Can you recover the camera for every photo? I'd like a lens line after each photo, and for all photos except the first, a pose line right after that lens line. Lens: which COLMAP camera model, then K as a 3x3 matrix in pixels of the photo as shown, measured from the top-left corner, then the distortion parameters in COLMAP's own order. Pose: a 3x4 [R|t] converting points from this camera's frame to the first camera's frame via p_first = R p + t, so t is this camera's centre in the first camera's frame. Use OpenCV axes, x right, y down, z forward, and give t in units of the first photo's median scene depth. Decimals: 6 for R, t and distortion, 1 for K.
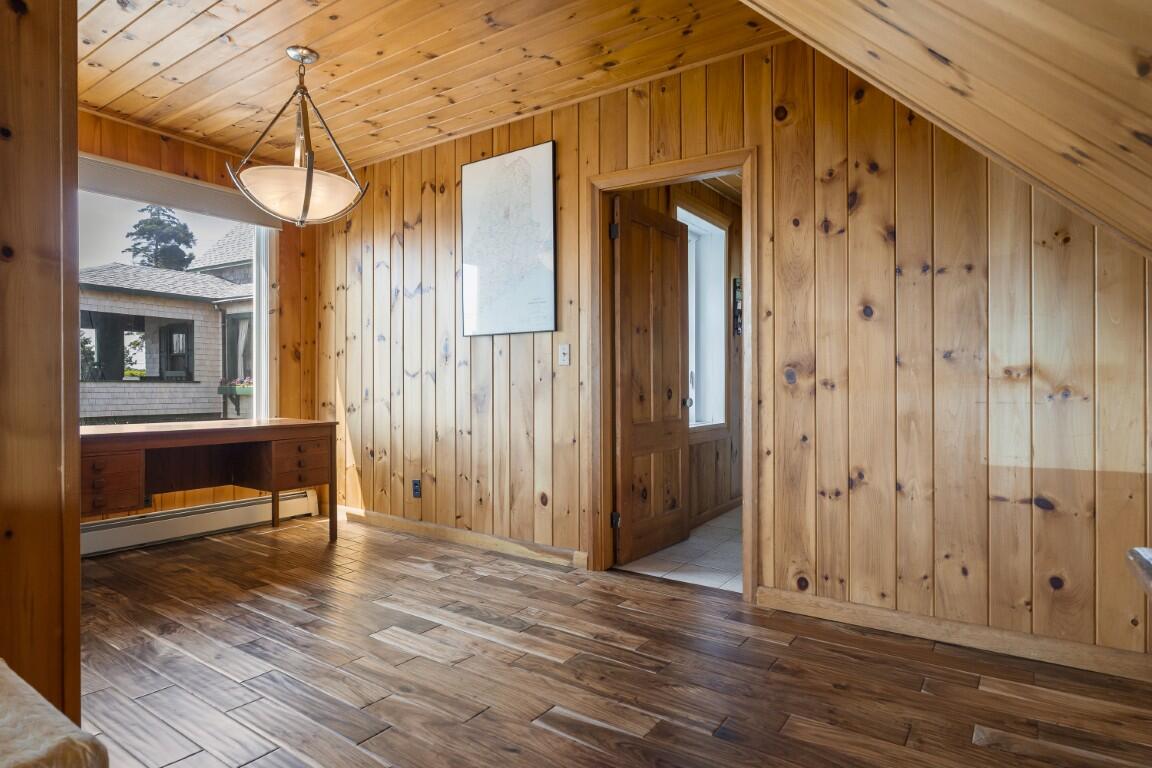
lens RADIAL K [[604.4, 0, 580.6], [0, 604.4, 380.7], [0, 0, 1]] dist [0.007222, 0.001034]
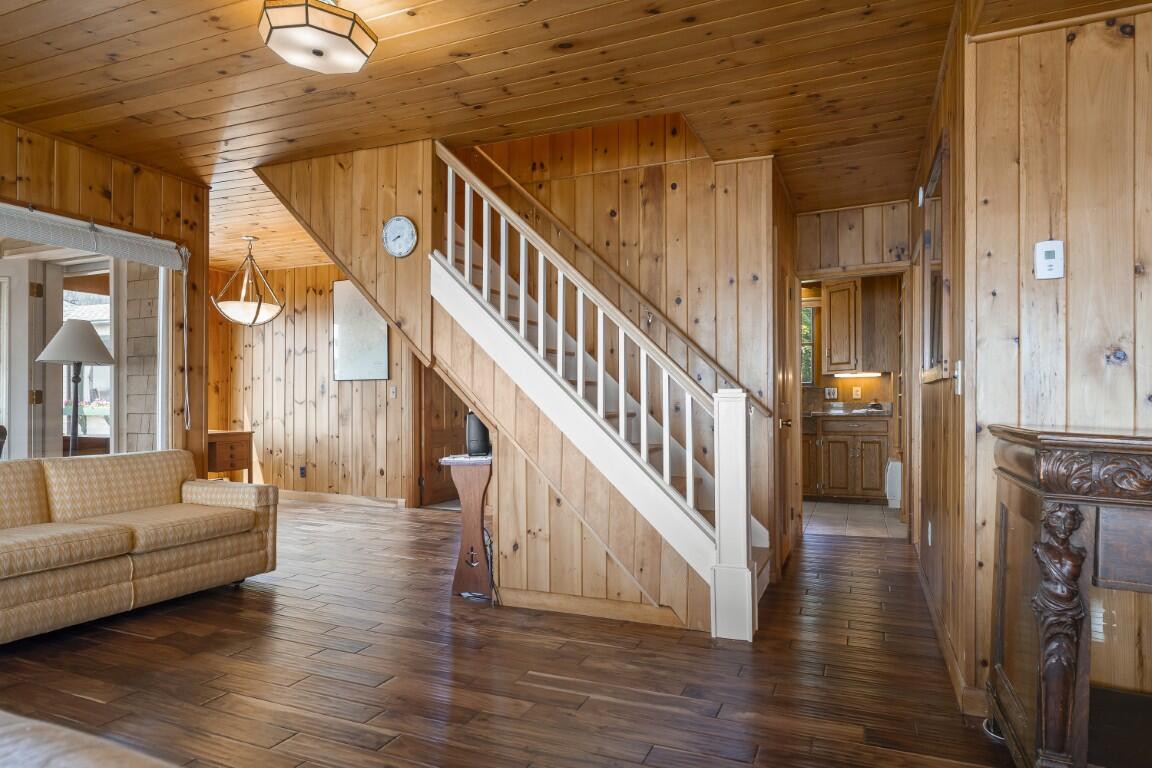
lens RADIAL K [[634.4, 0, 564.1], [0, 634.4, 390.0], [0, 0, 1]] dist [0.001090, -0.000849]
pose [[0.981019, 0.001651, 0.193906, 0.097690], [0.000654, 0.999930, -0.011823, -0.025303], [-0.193912, 0.011725, 0.980949, -0.894234]]
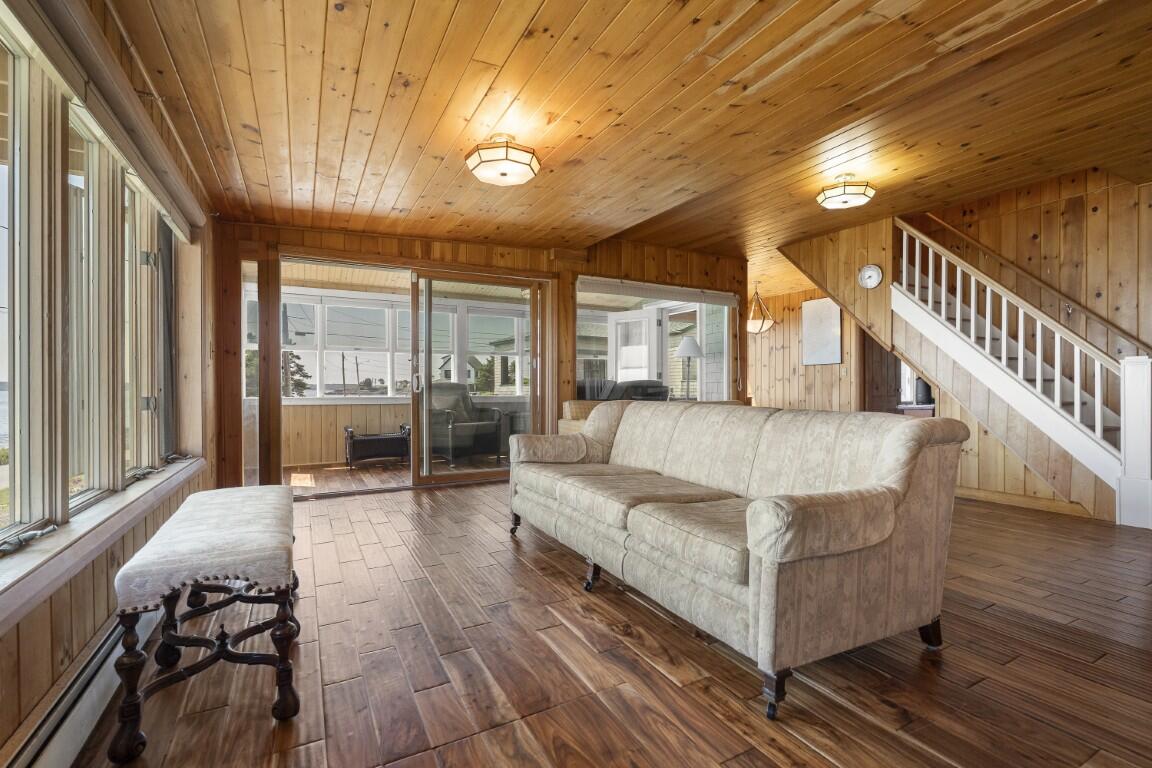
lens RADIAL K [[523.4, 0, 583.4], [0, 523.4, 394.2], [0, 0, 1]] dist [-0.000980, 0.000807]
pose [[0.898106, 0.002473, -0.439772, -0.045305], [0.003030, 0.999926, 0.011810, 0.024315], [0.439769, -0.011939, 0.898032, -1.526492]]
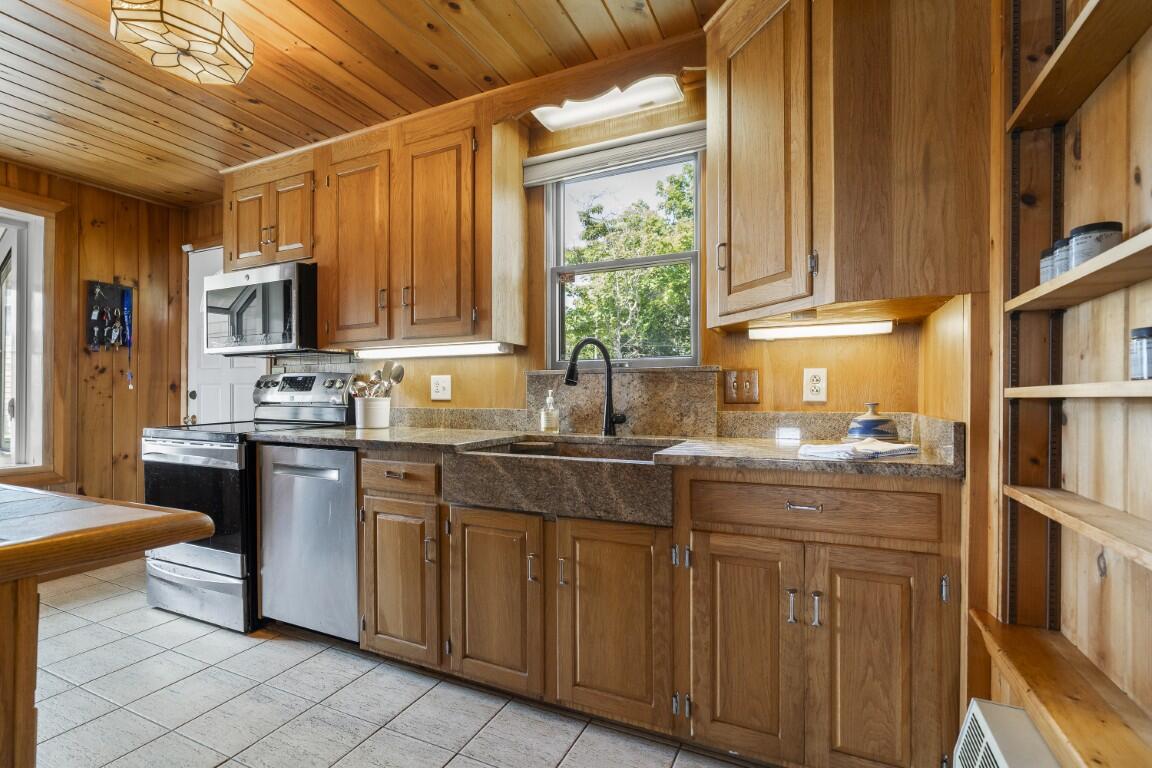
lens RADIAL K [[523.4, 0, 568.1], [0, 523.4, 394.1], [0, 0, 1]] dist [-0.000980, 0.000807]
pose [[0.983489, 0.000006, 0.180967, 1.073078], [-0.000051, 1.000000, 0.000243, -0.030316], [-0.180967, -0.000248, 0.983489, 0.445406]]
